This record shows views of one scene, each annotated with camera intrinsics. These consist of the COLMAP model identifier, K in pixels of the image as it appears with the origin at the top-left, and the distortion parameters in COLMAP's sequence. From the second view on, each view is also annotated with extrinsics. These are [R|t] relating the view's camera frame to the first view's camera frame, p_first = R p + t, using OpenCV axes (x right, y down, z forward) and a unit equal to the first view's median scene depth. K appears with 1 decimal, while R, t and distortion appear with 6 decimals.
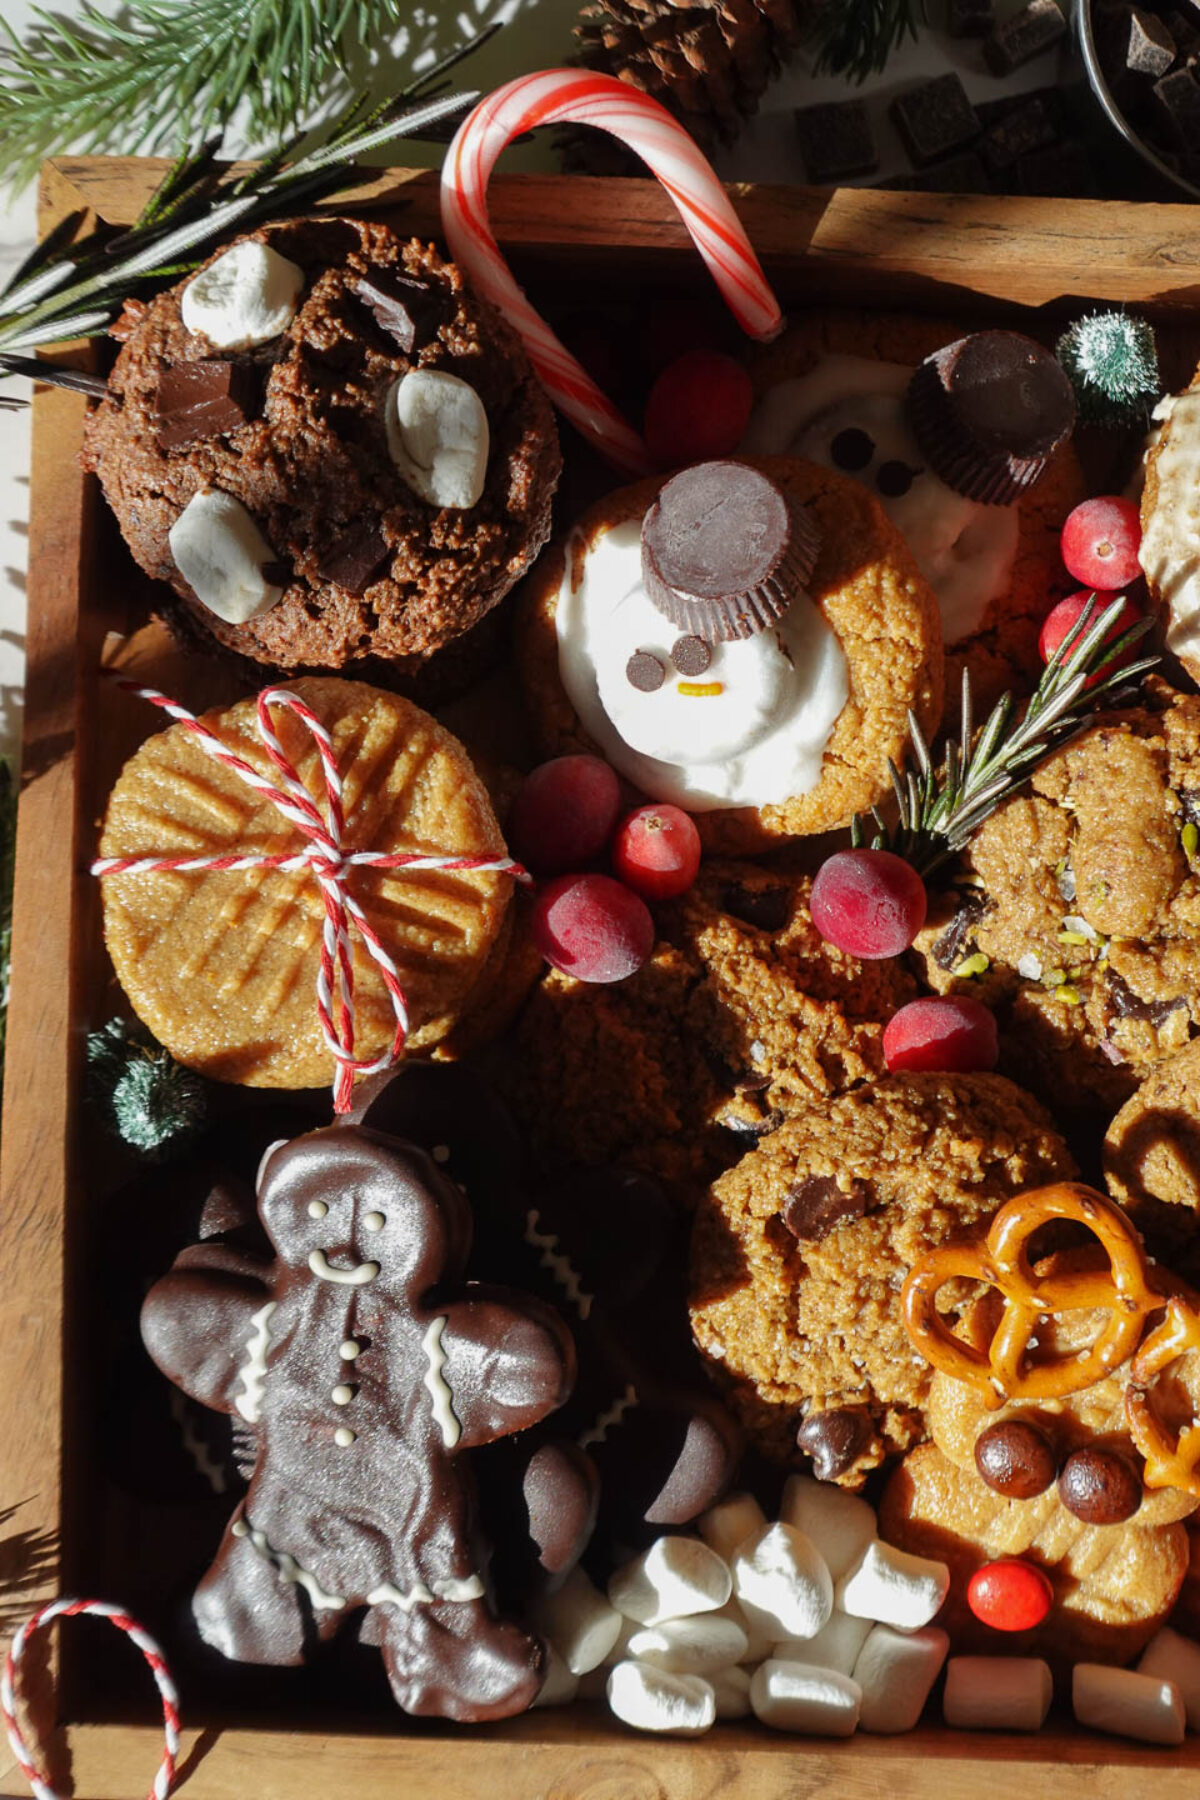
lens RADIAL K [[2575.4, 0, 600.0], [0, 2575.4, 900.0], [0, 0, 1]] dist [-0.020715, -0.065846]
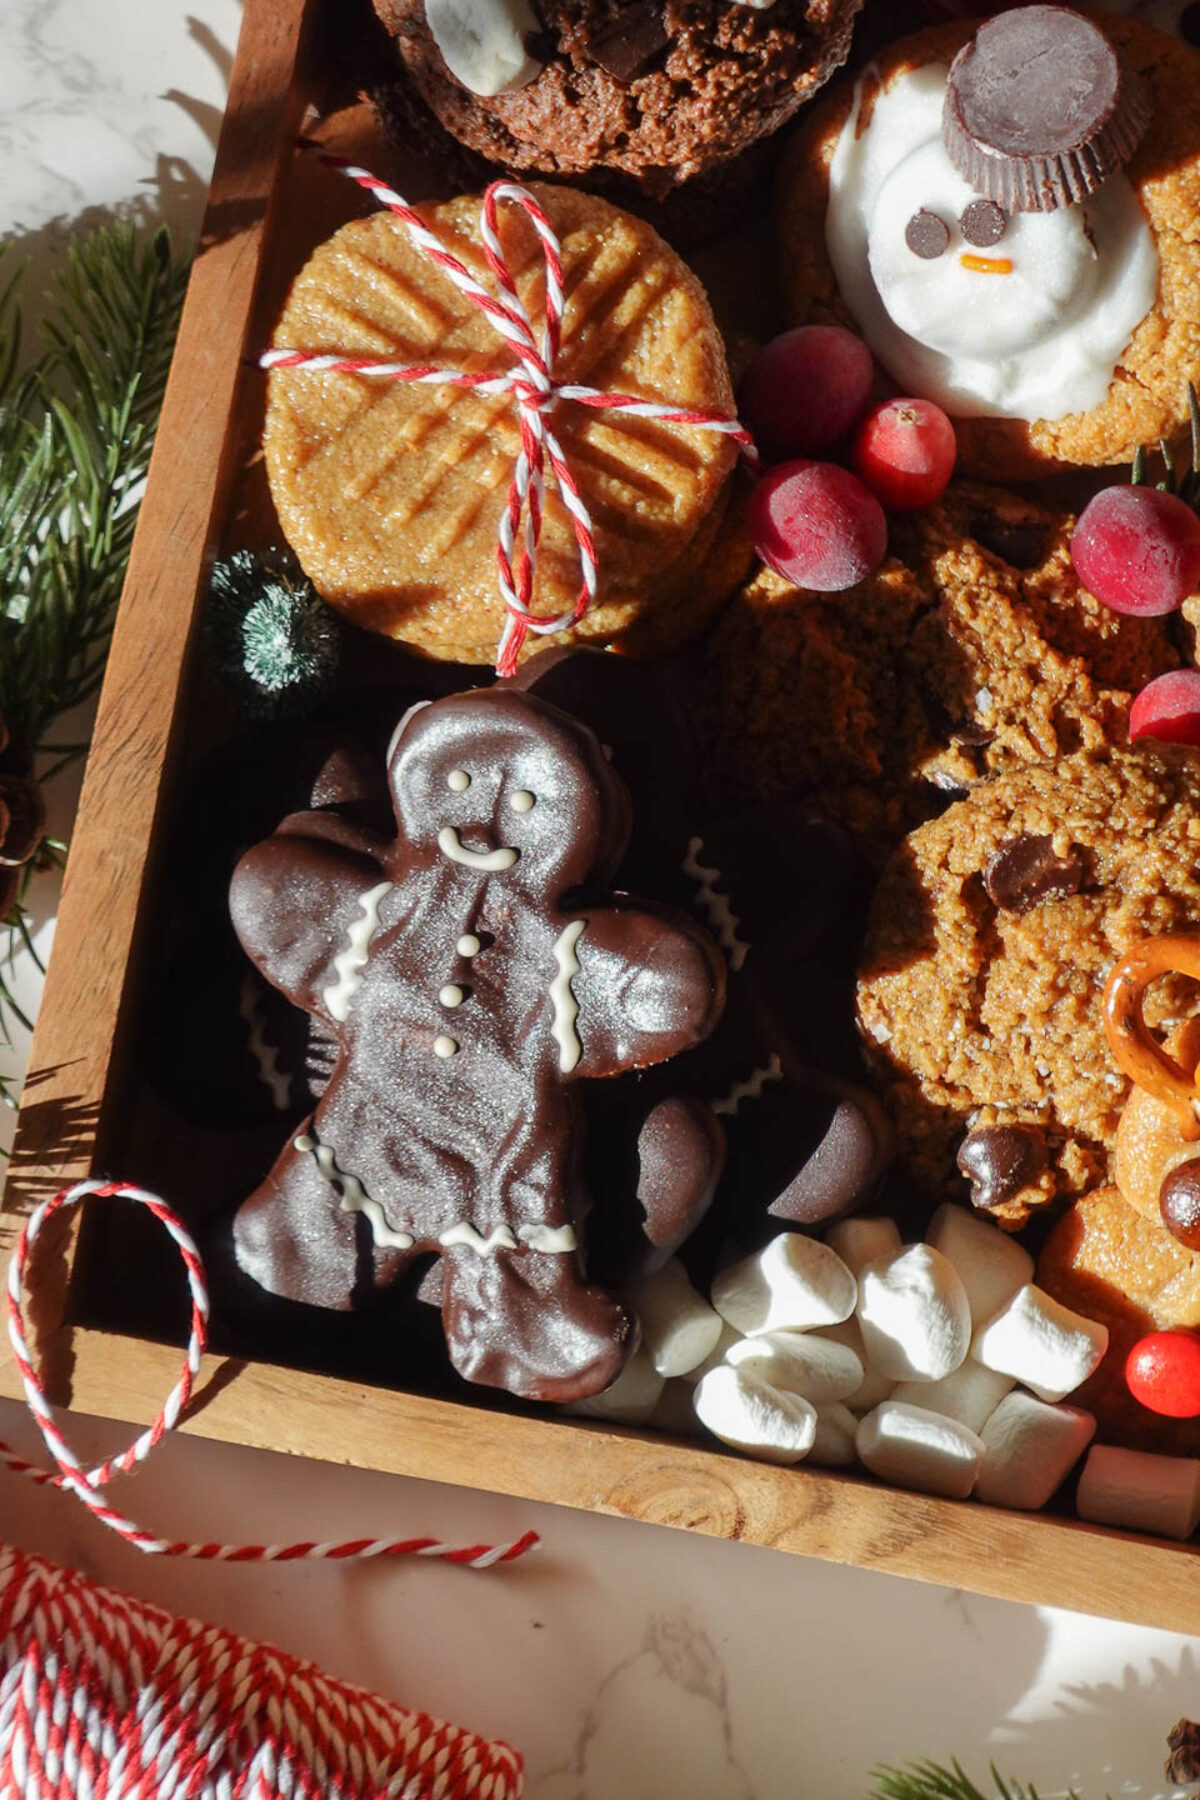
lens RADIAL K [[4232.1, 0, 606.3], [0, 4232.1, 831.5], [0, 0, 1]] dist [-0.011644, 0.274077]
pose [[0.986836, 0.159966, -0.023792, -0.023000], [-0.160239, 0.987027, -0.010027, 0.141074], [0.021879, 0.013708, 0.999667, -0.424106]]
